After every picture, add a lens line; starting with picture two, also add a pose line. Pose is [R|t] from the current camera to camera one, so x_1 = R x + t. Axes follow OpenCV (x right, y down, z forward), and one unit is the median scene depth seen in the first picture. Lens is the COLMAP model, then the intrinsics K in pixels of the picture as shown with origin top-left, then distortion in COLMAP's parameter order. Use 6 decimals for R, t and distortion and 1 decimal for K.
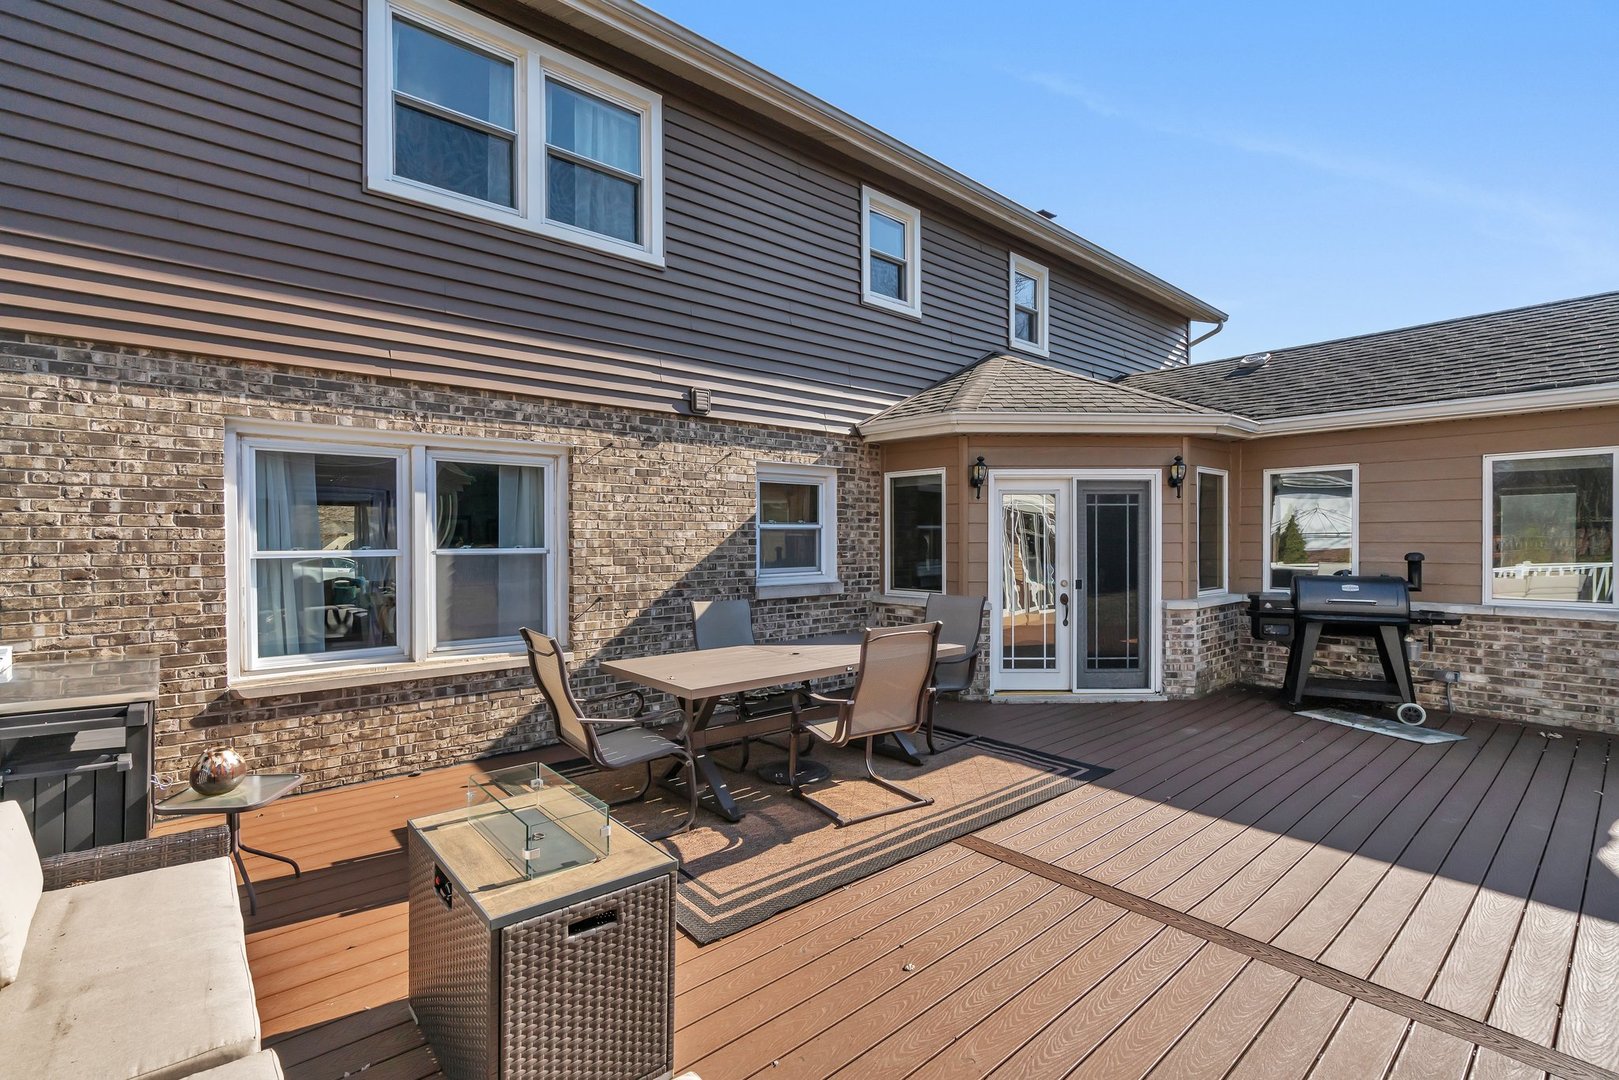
lens RADIAL K [[730.3, 0, 813.6], [0, 730.3, 547.7], [0, 0, 1]] dist [0.001583, -0.000107]
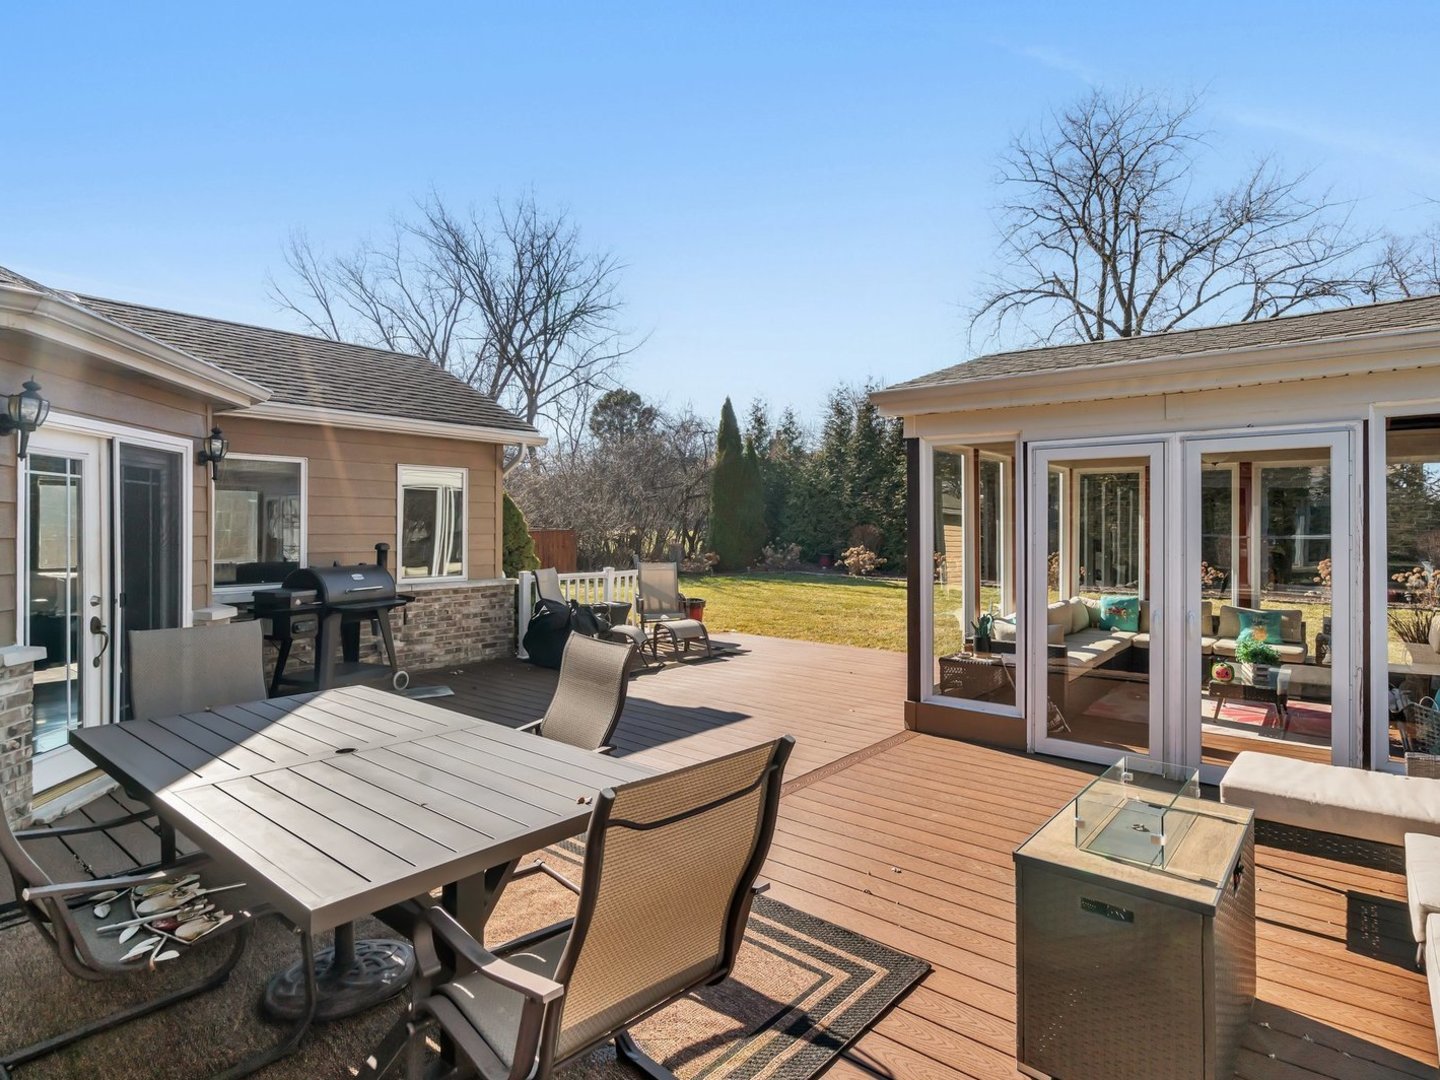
lens RADIAL K [[769.2, 0, 766.9], [0, 769.2, 520.4], [0, 0, 1]] dist [-0.000921, 0.000393]
pose [[-0.189619, 0.013302, 0.981768, -0.537429], [0.011513, 0.999870, -0.011324, -0.009193], [-0.981790, 0.009156, -0.189747, 0.687412]]
